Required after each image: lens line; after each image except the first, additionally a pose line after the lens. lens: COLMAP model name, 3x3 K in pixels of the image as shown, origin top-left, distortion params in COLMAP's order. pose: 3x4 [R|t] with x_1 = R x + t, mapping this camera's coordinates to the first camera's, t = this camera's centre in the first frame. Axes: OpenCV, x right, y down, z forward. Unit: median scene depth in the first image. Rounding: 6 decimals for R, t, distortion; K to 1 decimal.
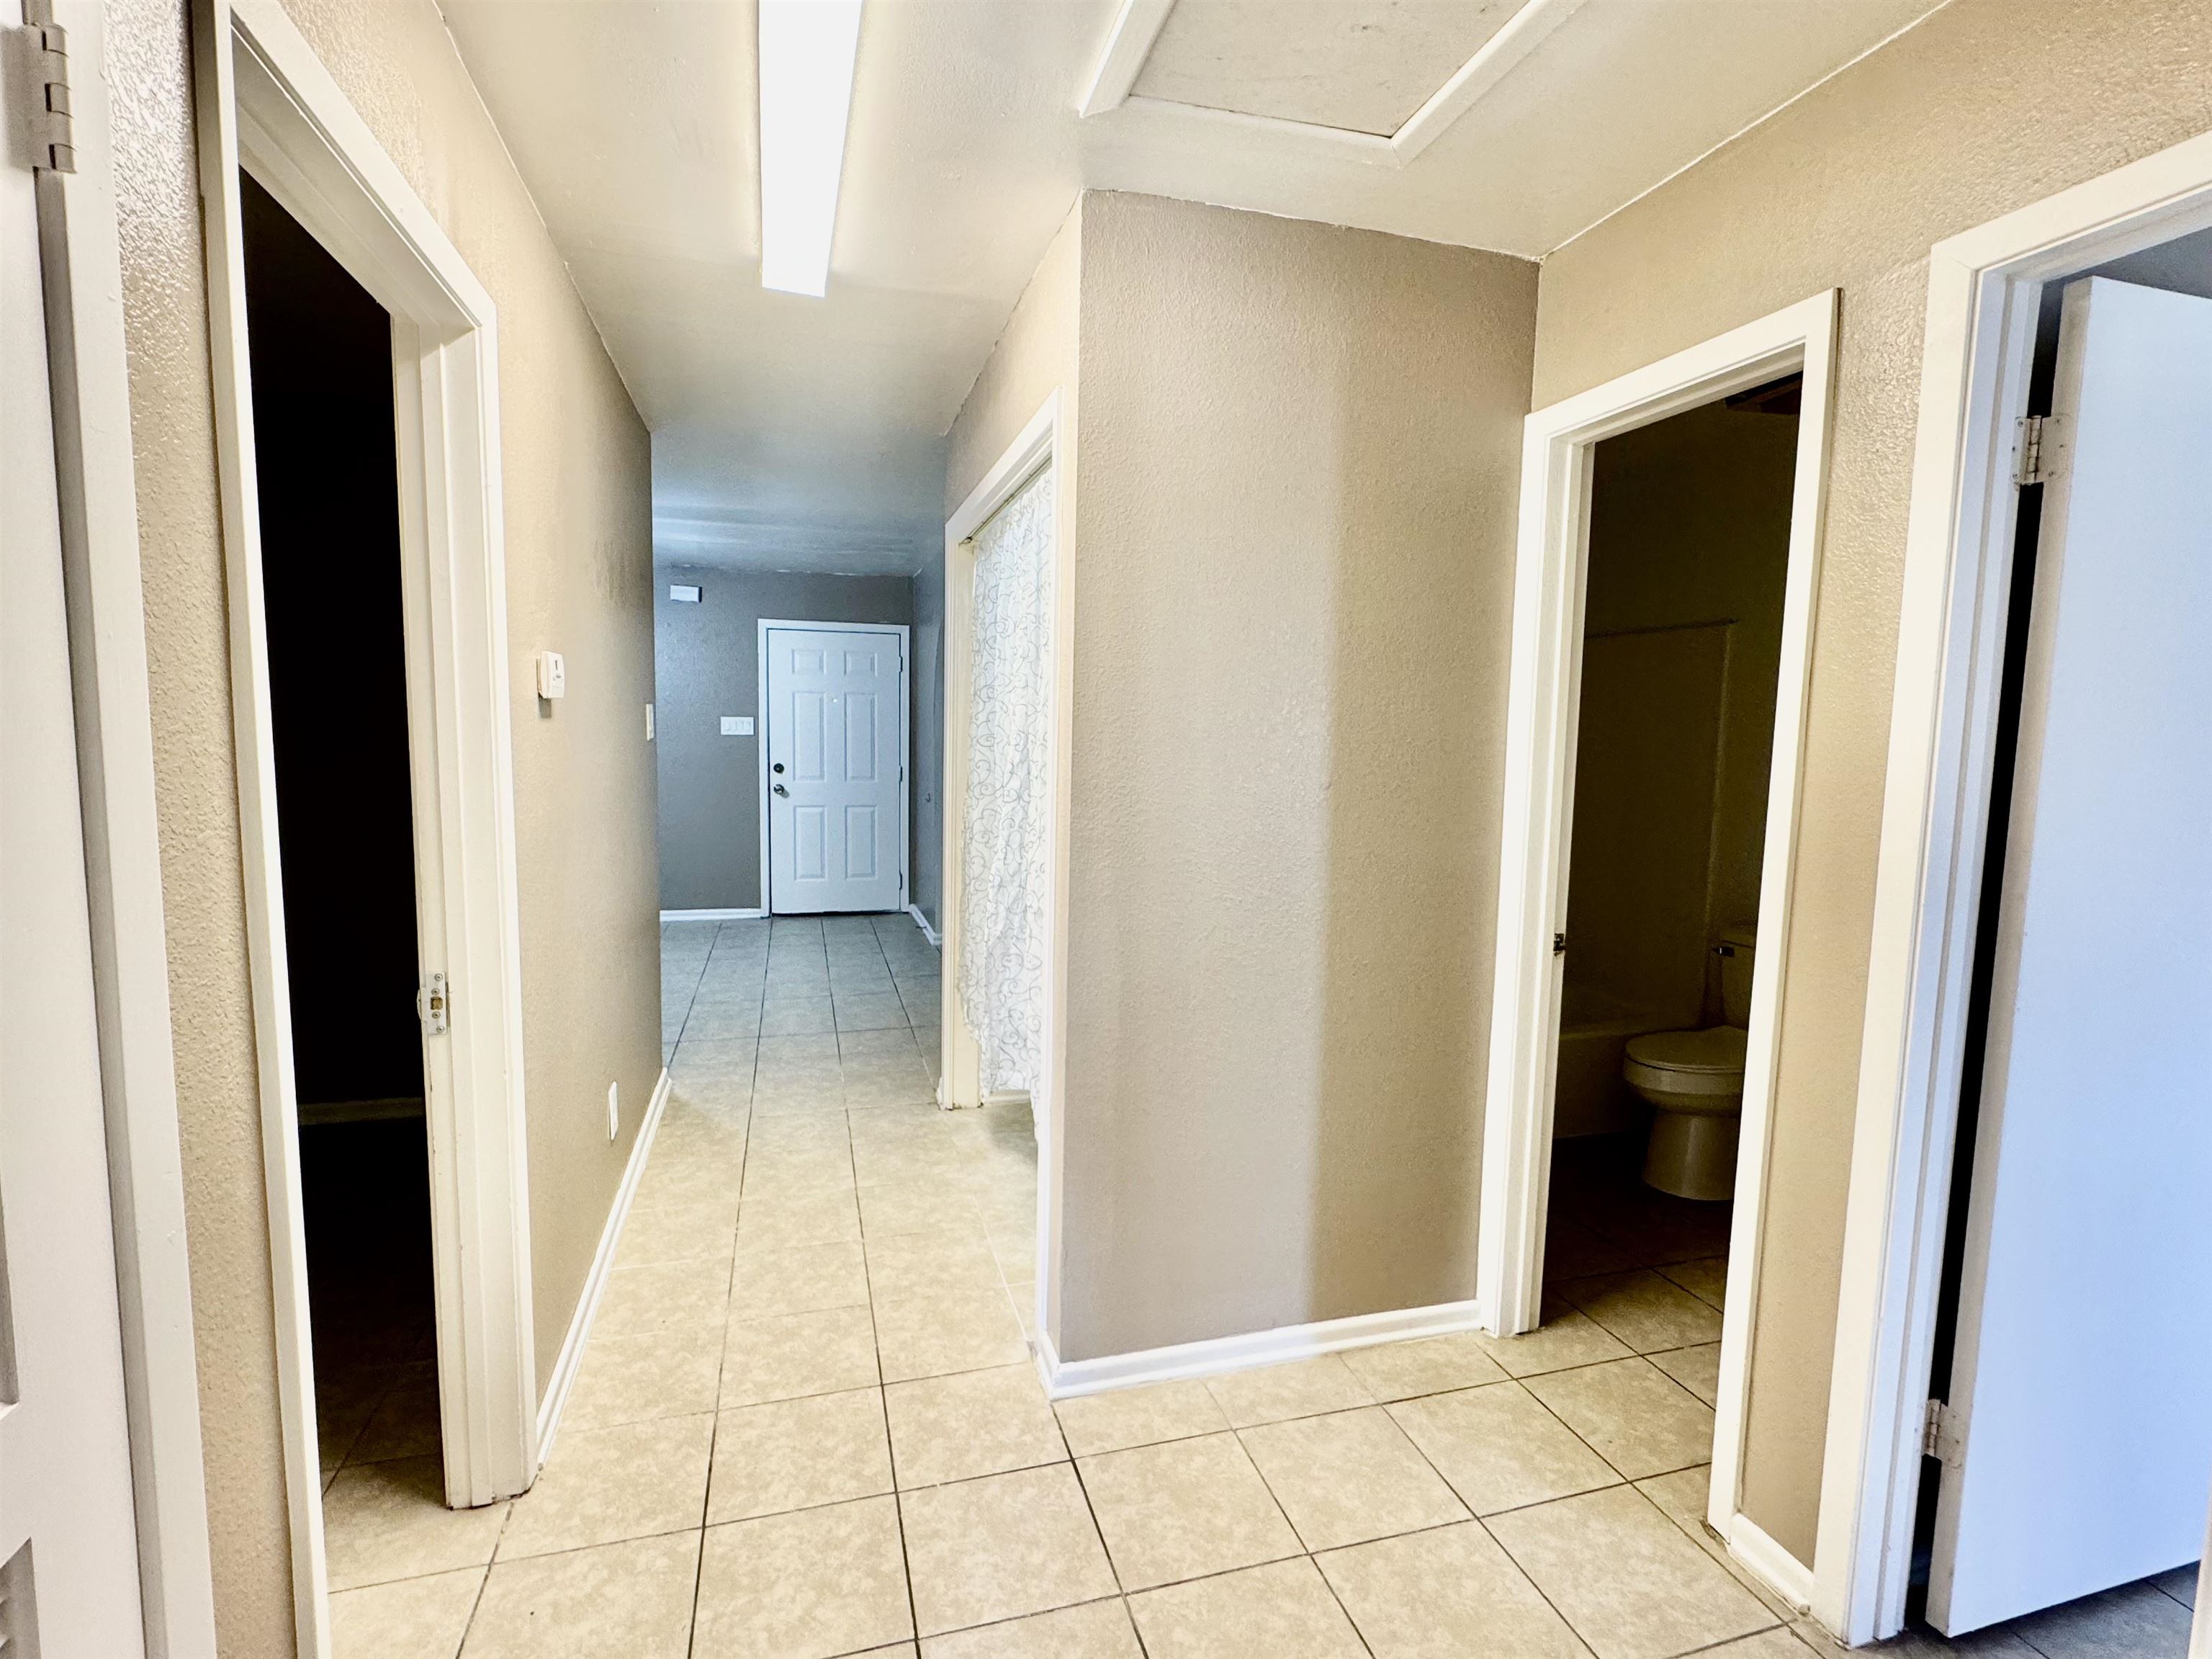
lens RADIAL K [[1078.7, 0, 1109.7], [0, 1078.7, 830.2], [0, 0, 1]] dist [0.000597, 0.000009]
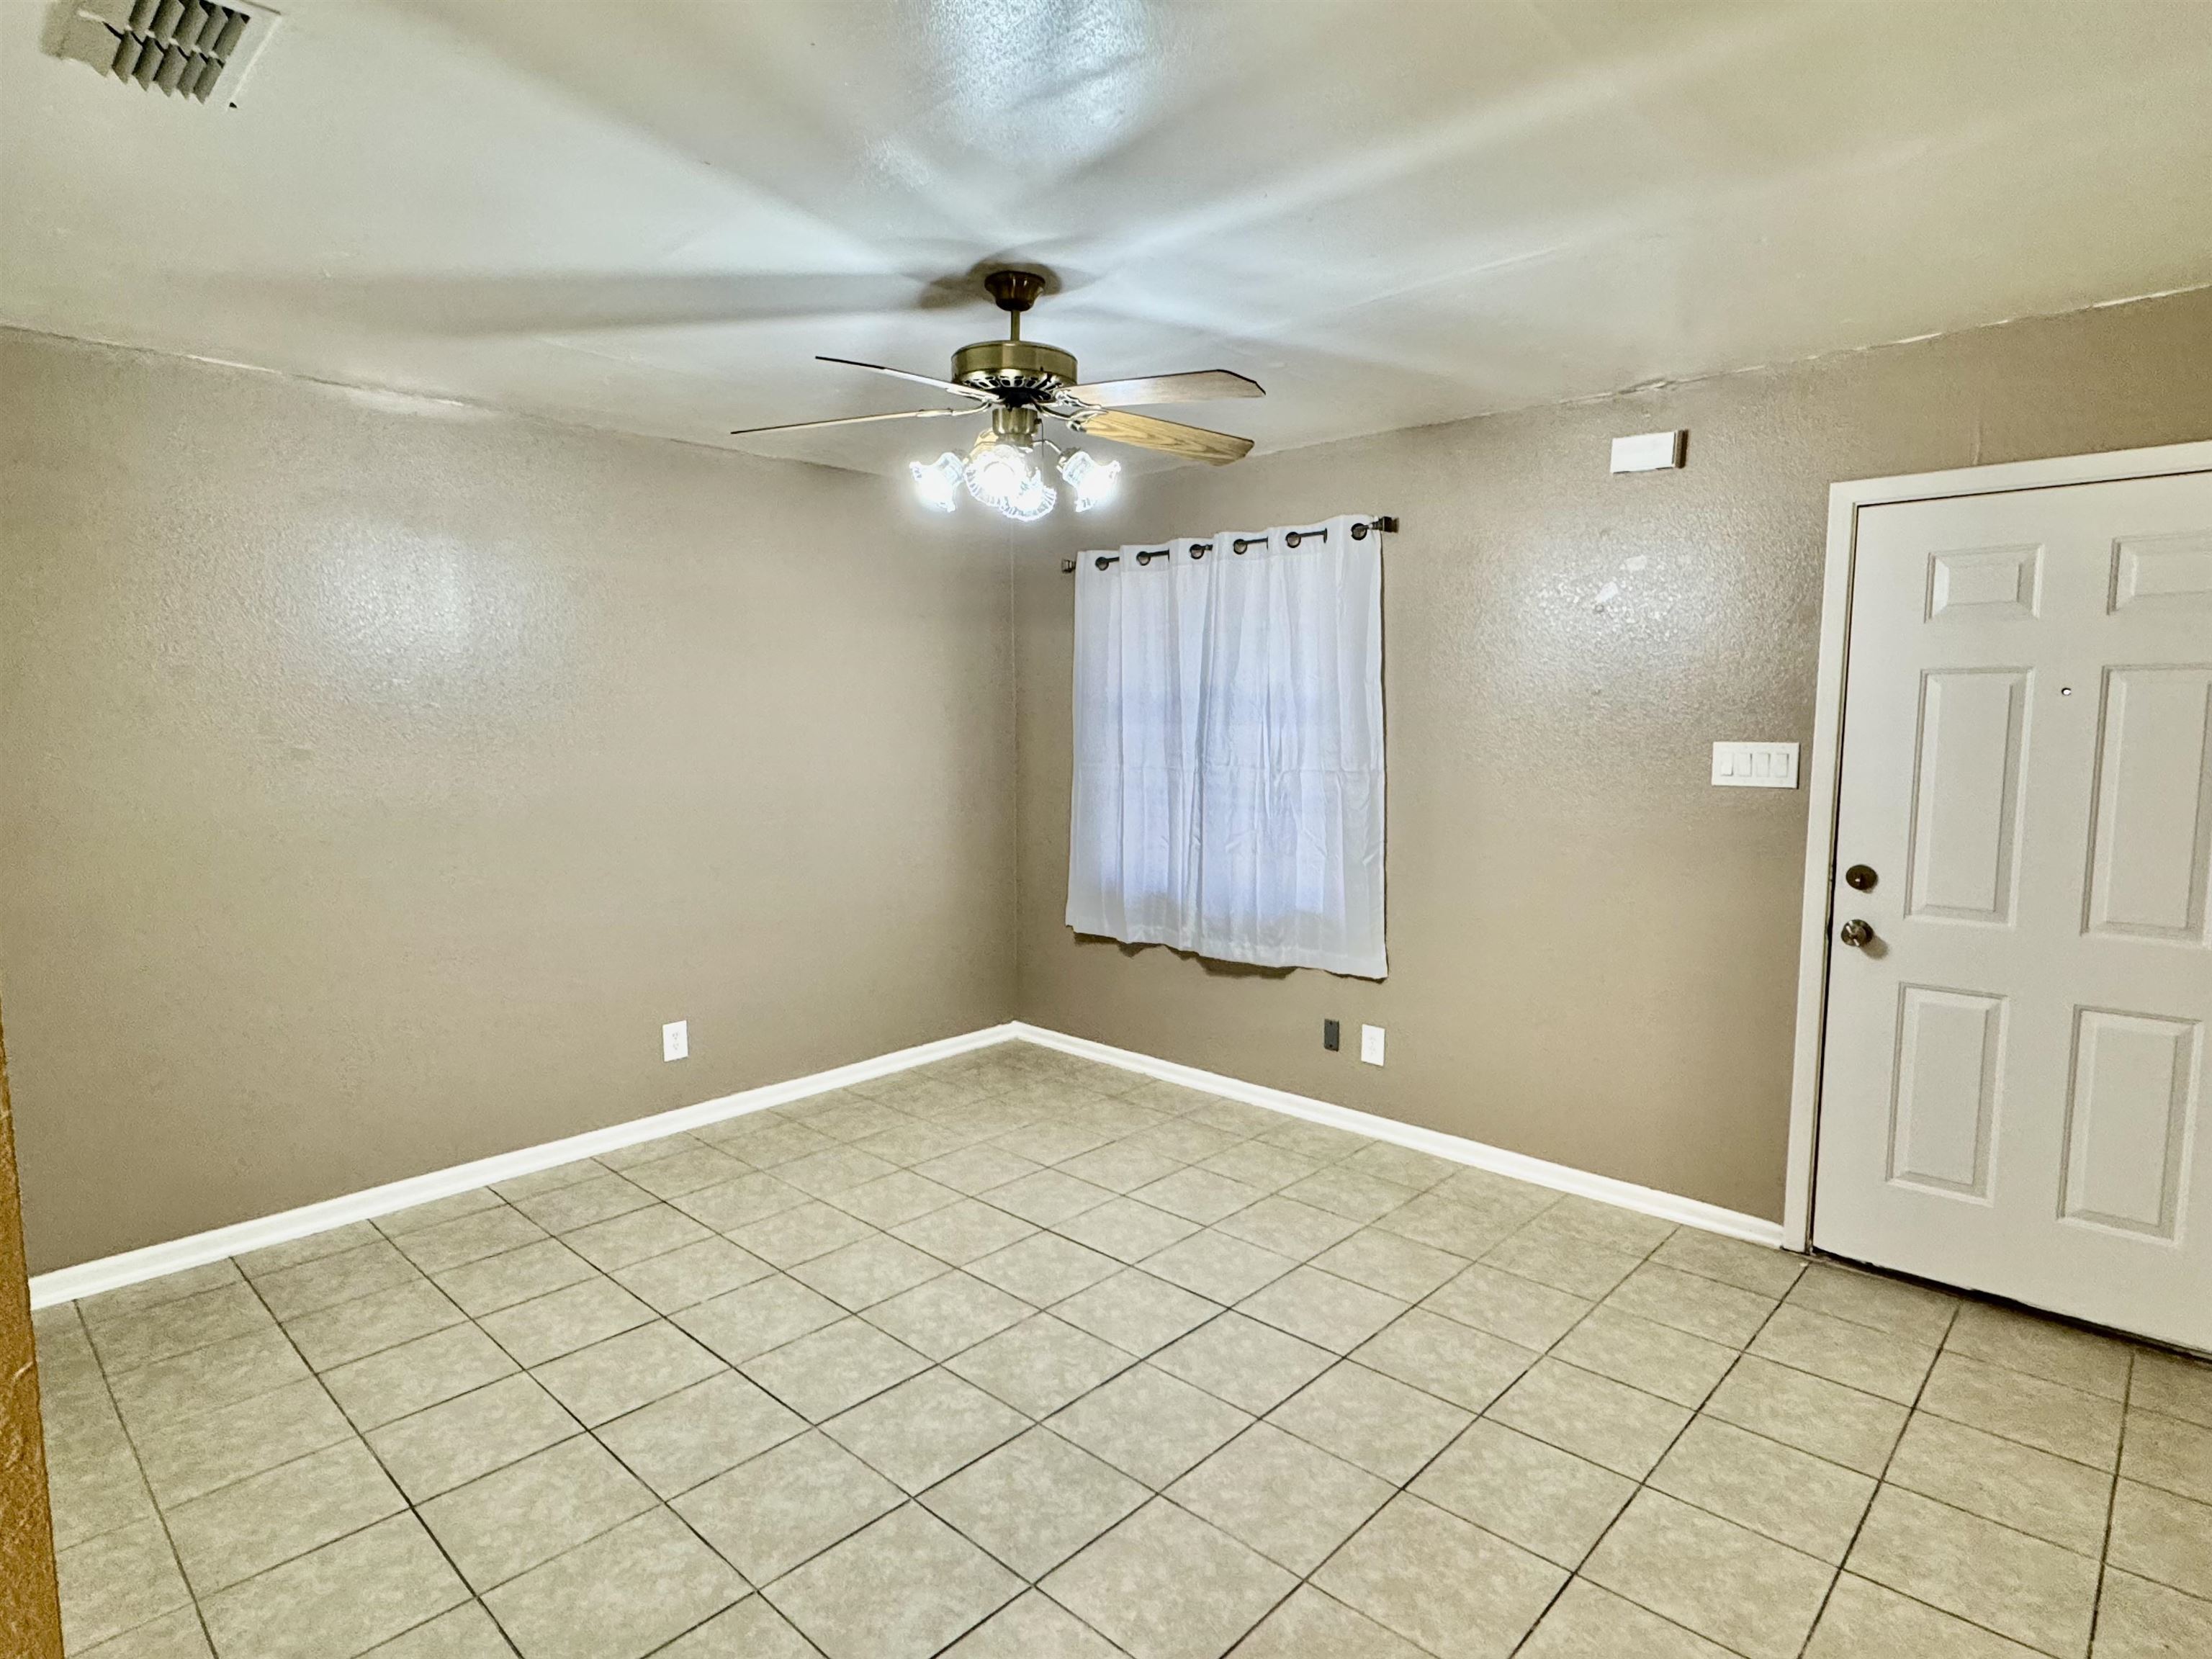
lens RADIAL K [[1187.1, 0, 1109.0], [0, 1187.1, 838.1], [0, 0, 1]] dist [-0.000810, -0.000075]
pose [[0.507112, 0.073116, -0.858773, -0.085441], [-0.076755, 0.996267, 0.039497, -0.067623], [0.858455, 0.045885, 0.510832, 0.562285]]
